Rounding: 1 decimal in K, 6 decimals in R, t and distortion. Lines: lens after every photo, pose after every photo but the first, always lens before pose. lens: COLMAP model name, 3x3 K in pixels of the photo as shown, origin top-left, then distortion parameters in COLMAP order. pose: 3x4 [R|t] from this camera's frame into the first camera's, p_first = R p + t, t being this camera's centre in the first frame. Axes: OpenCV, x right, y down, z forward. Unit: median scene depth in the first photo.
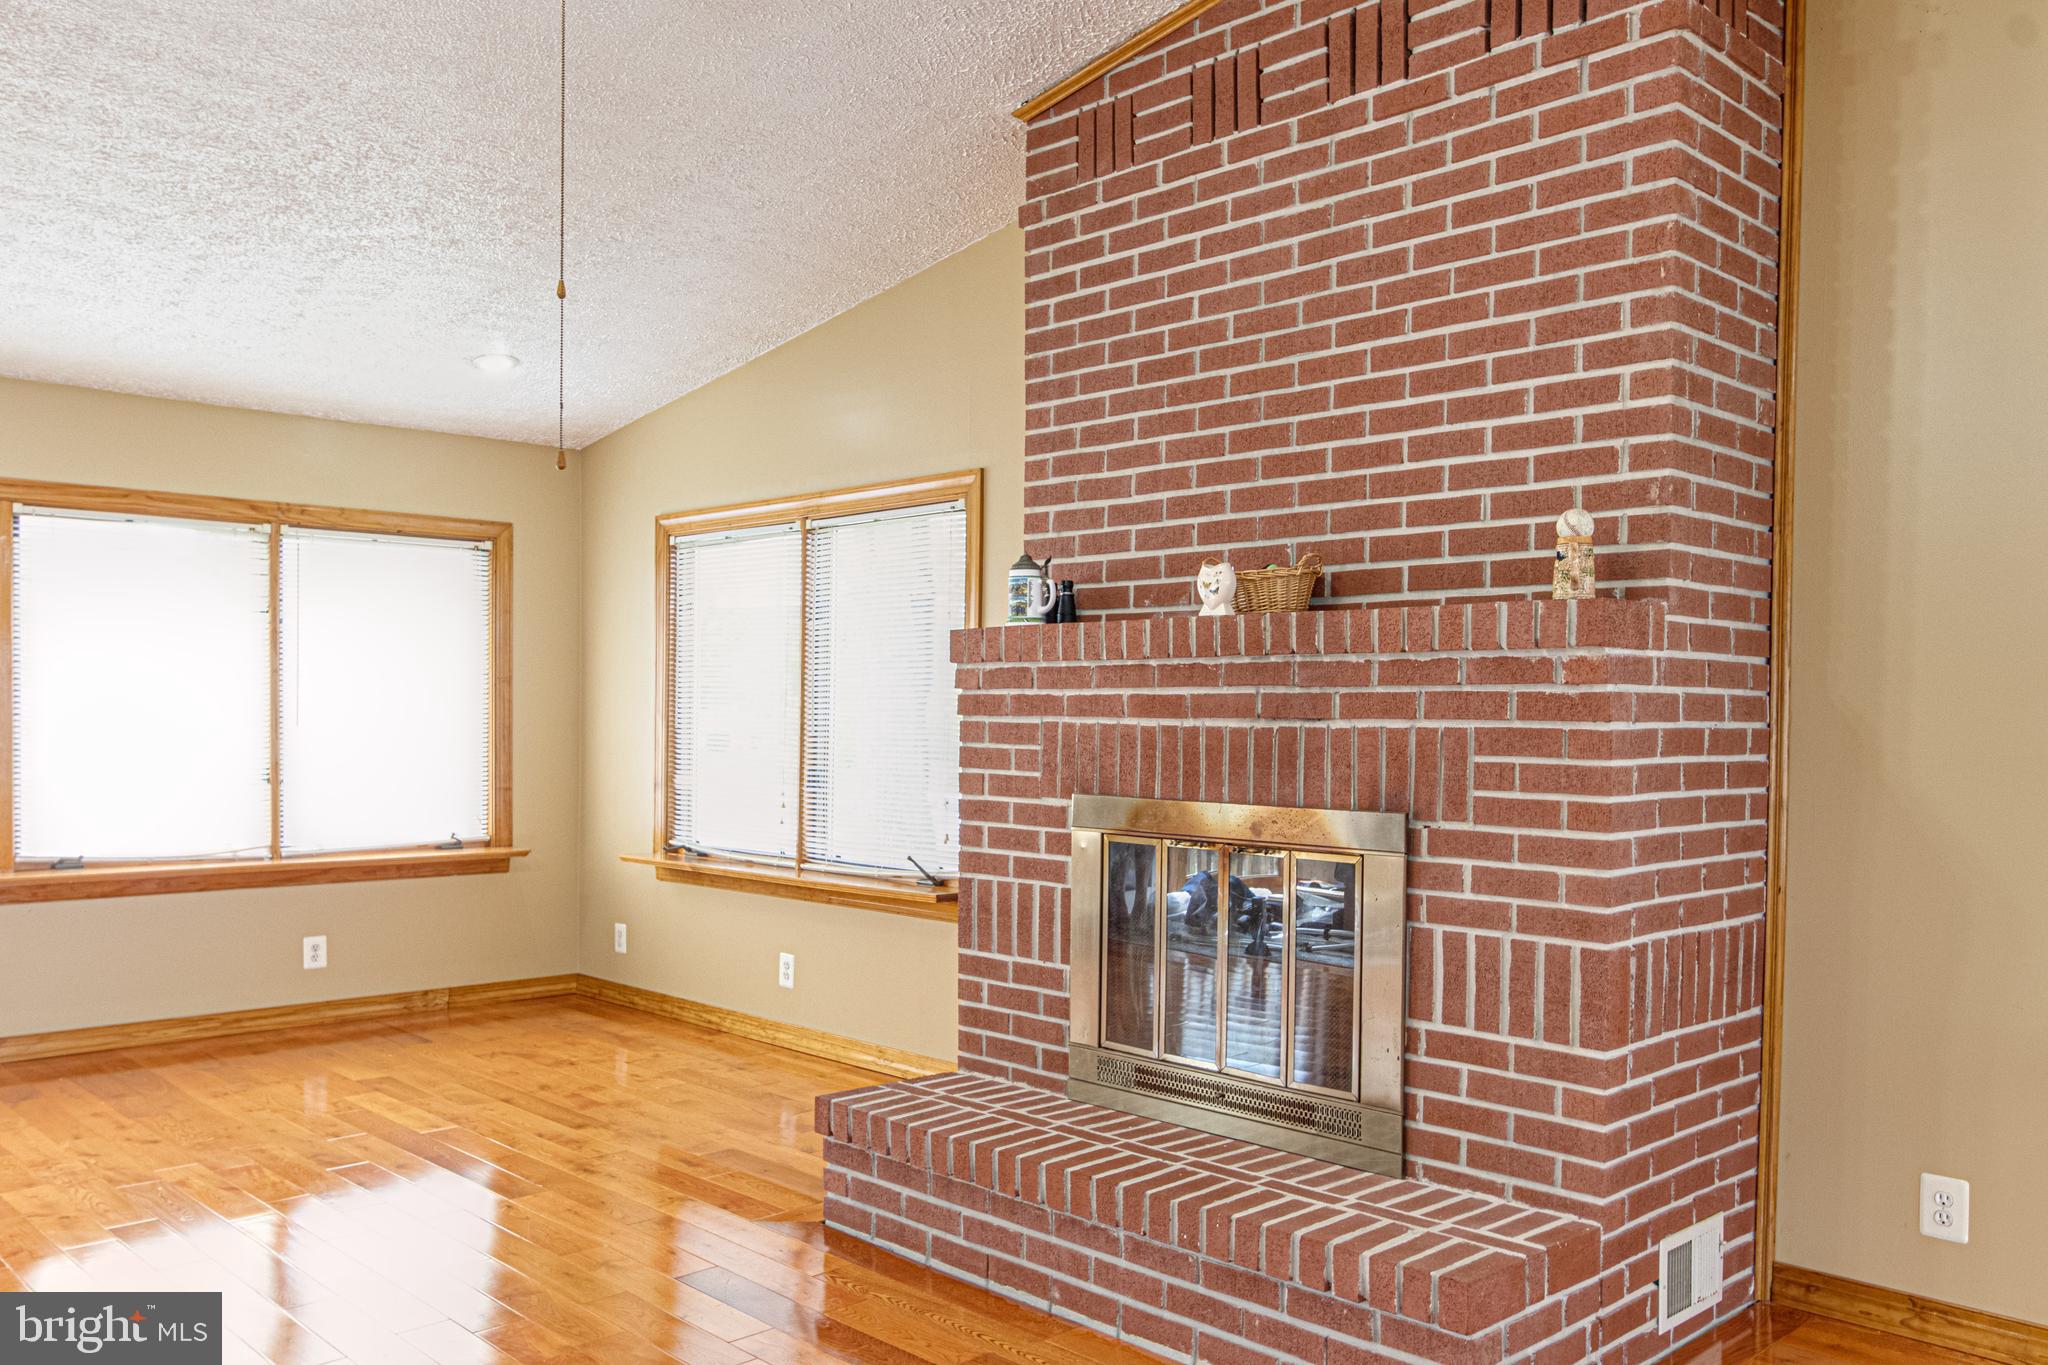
lens RADIAL K [[1669.7, 0, 994.0], [0, 1669.7, 742.4], [0, 0, 1]] dist [-0.008387, 0.012614]
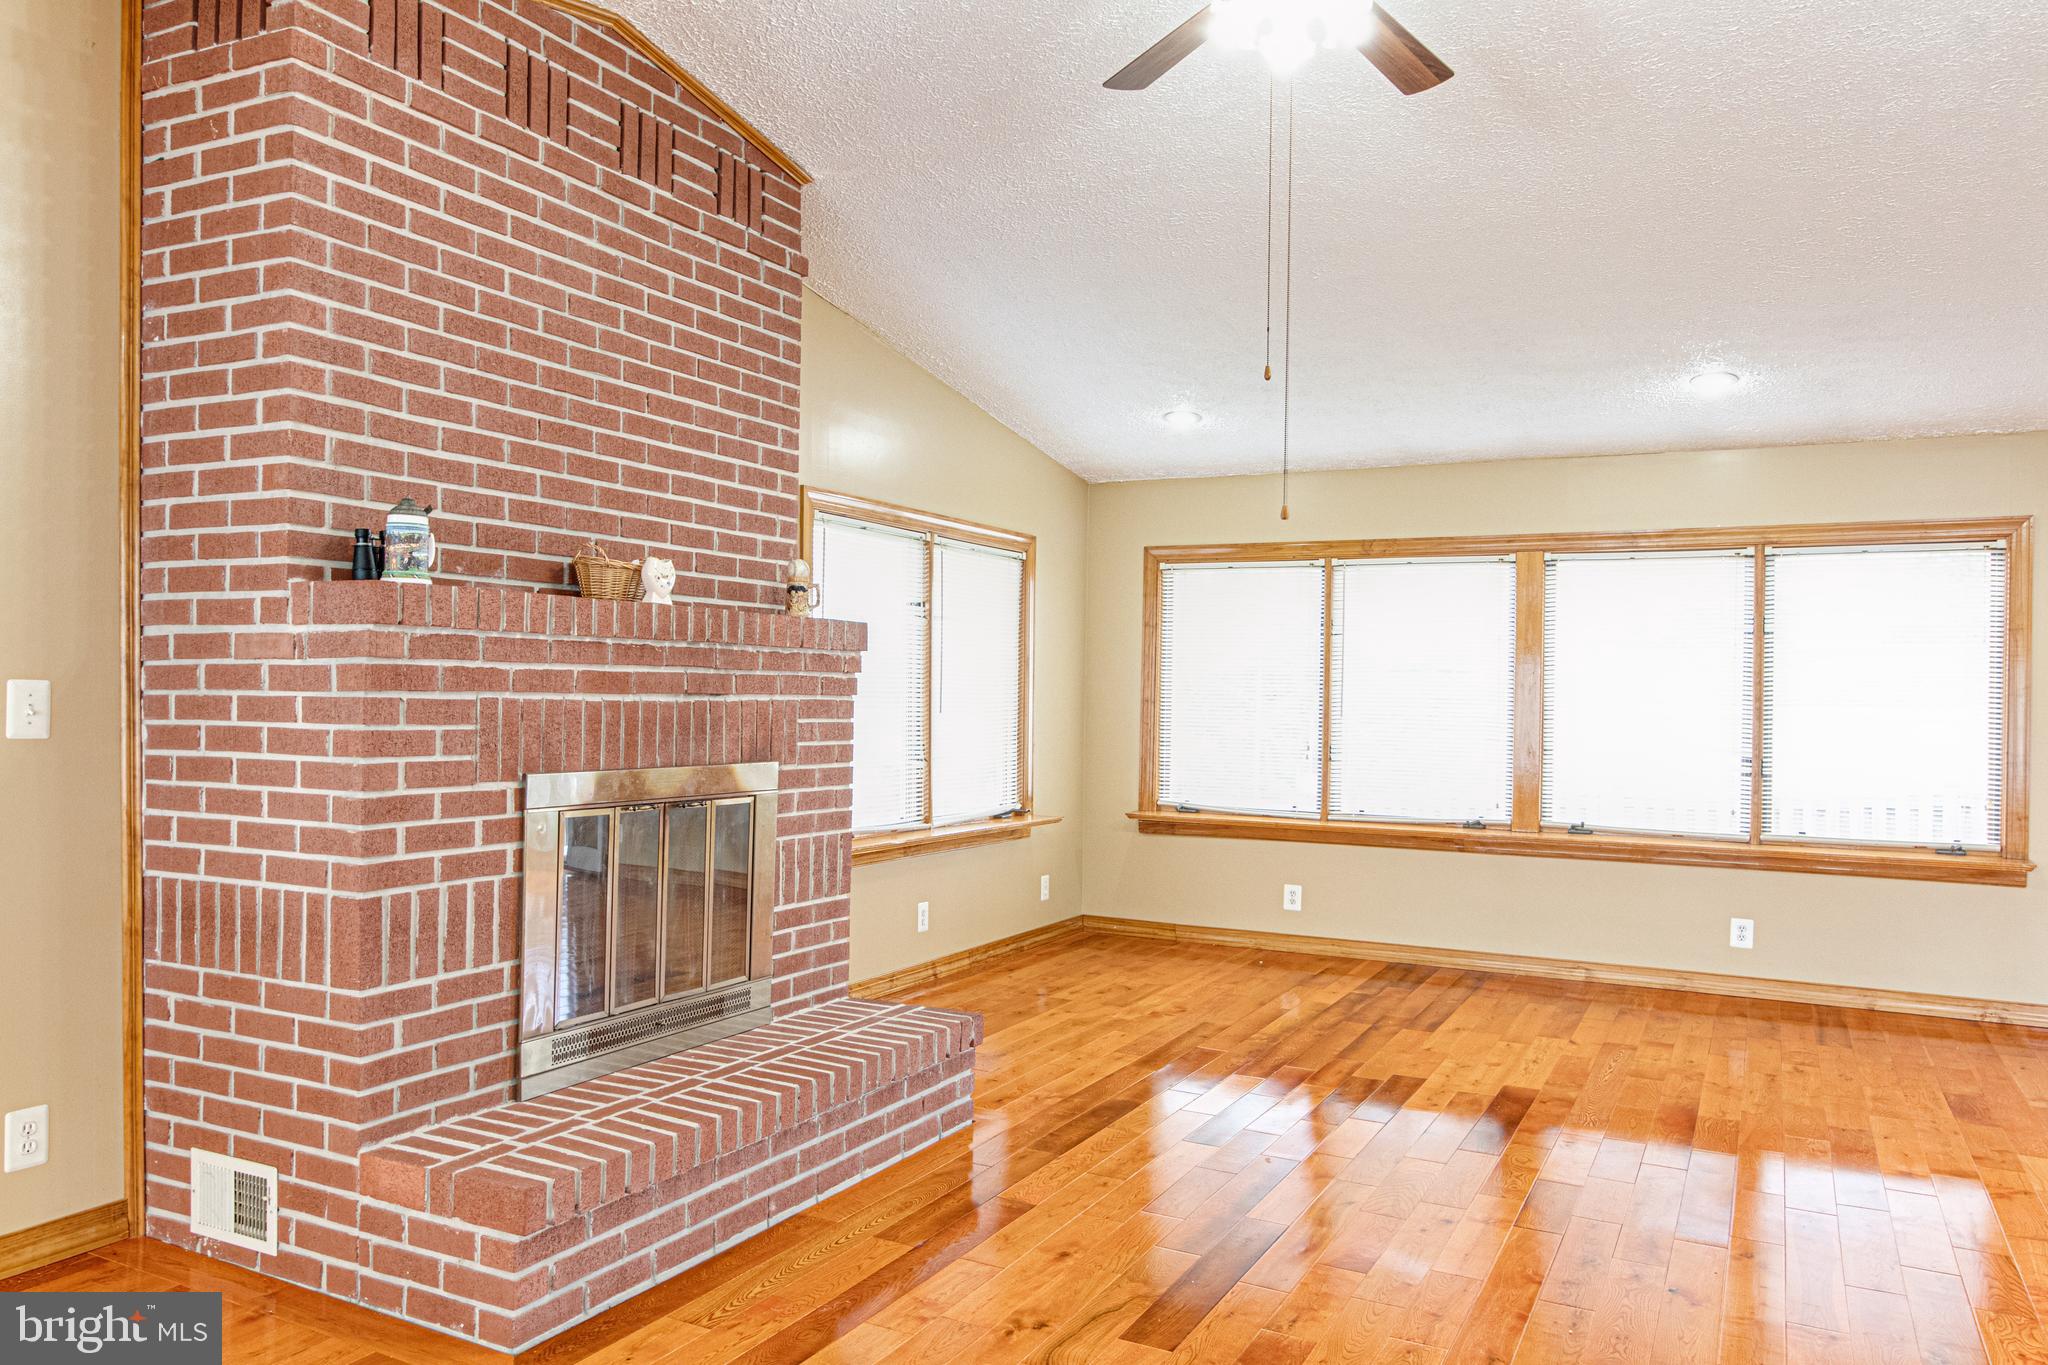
lens RADIAL K [[1474.3, 0, 995.8], [0, 1474.3, 695.3], [0, 0, 1]] dist [-0.025082, 0.034608]
pose [[-0.323240, -0.013457, 0.946221, -0.876793], [0.000120, 0.999898, 0.014262, -0.027374], [-0.946317, 0.004724, -0.323206, 1.089642]]
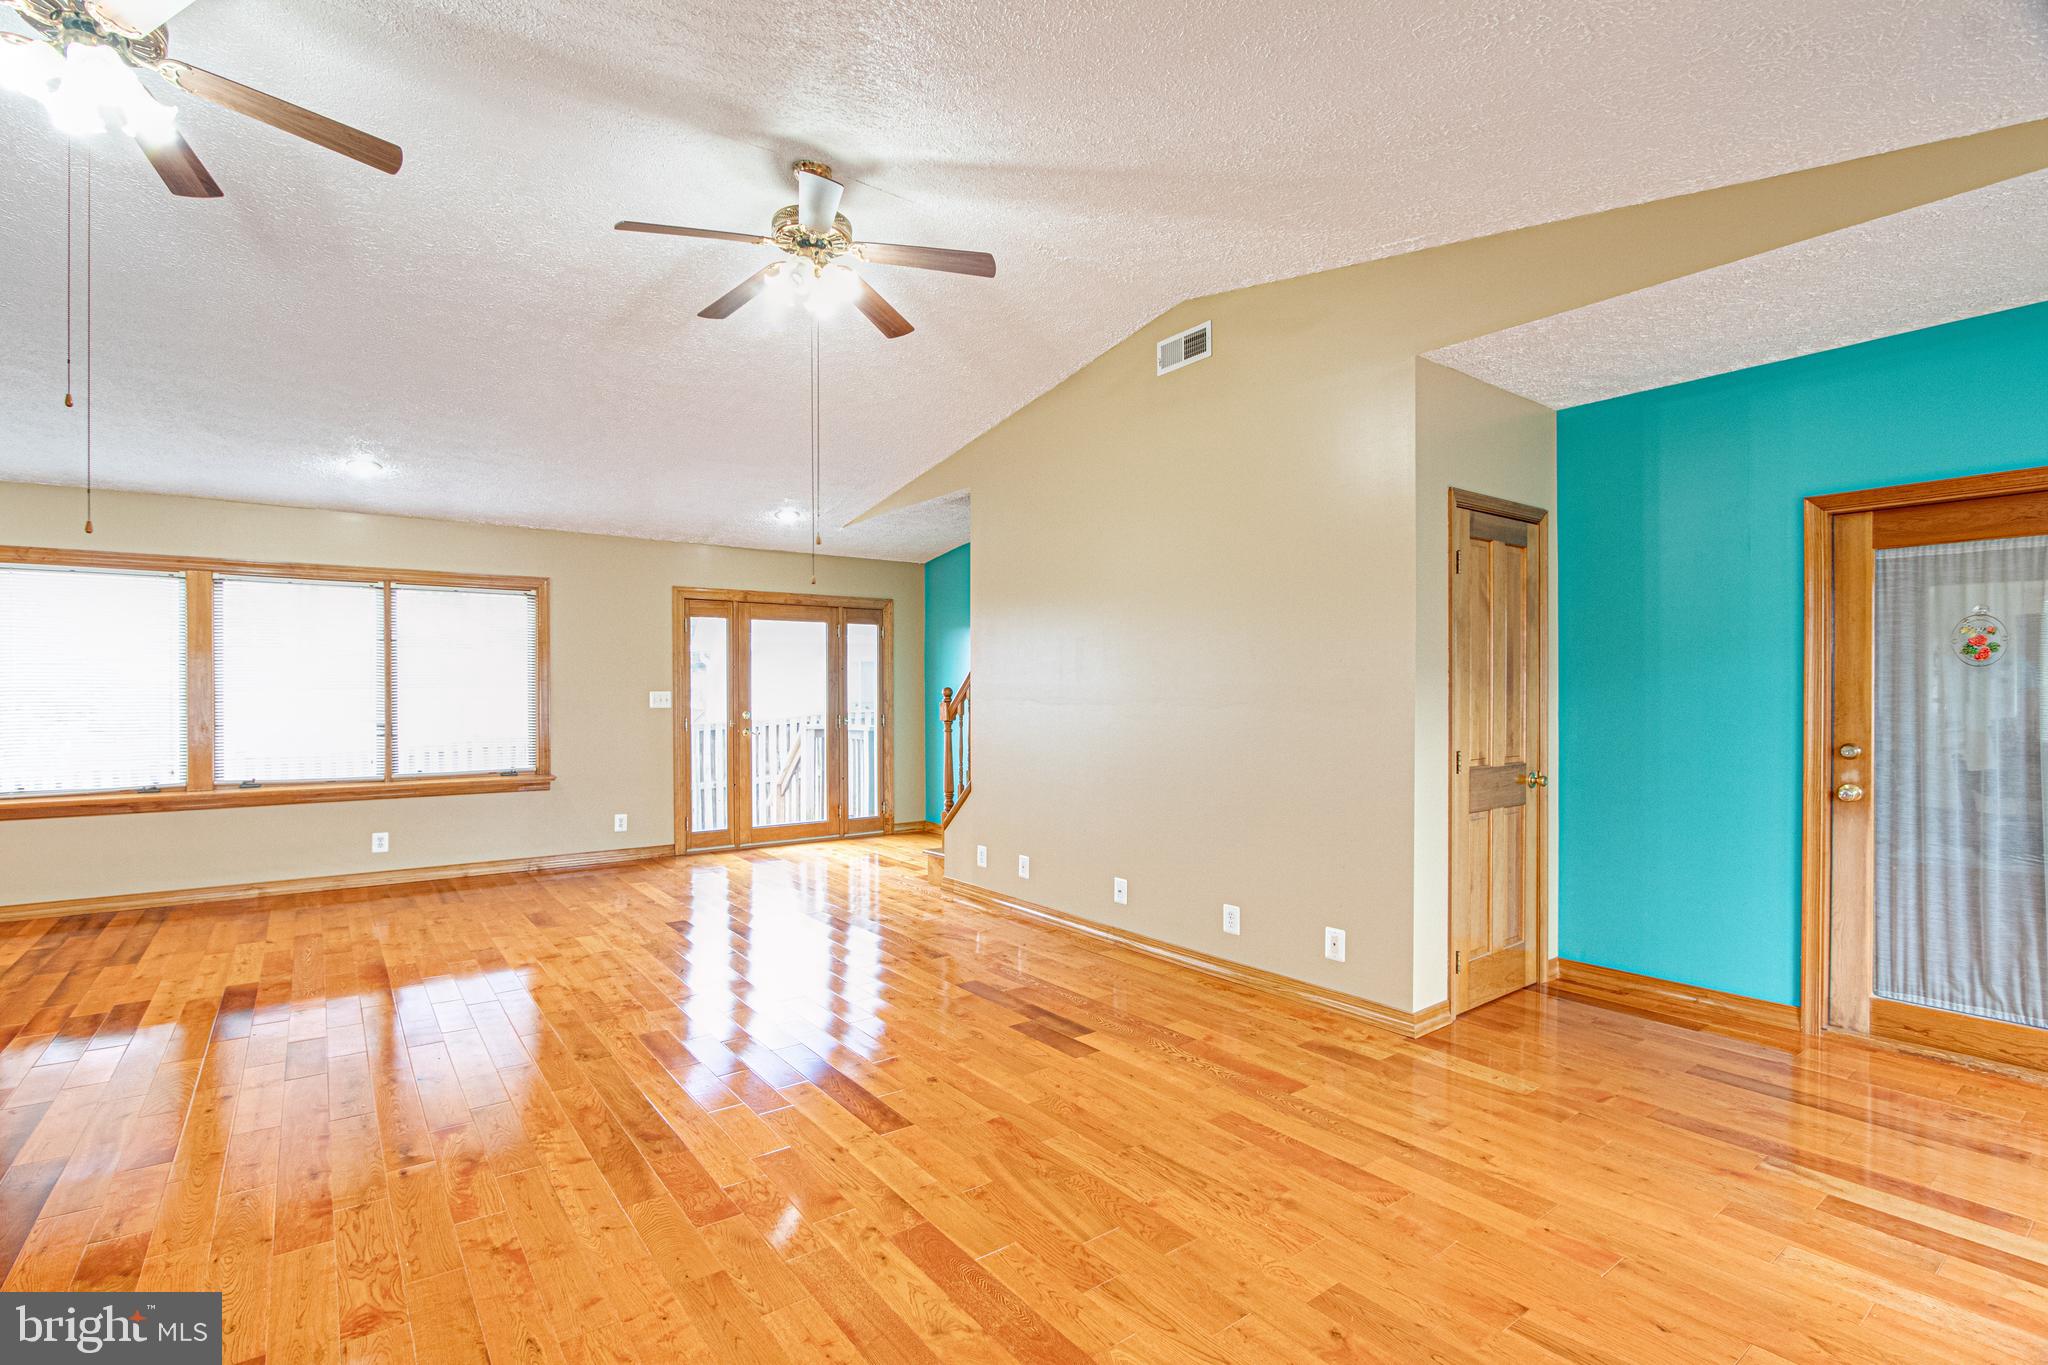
lens RADIAL K [[948.5, 0, 995.9], [0, 948.5, 697.4], [0, 0, 1]] dist [-0.021126, 0.005428]
pose [[-0.992237, -0.008845, 0.124045, -0.800062], [-0.005135, 0.999531, 0.030199, -0.030586], [-0.124254, 0.029328, -0.991817, 1.186102]]
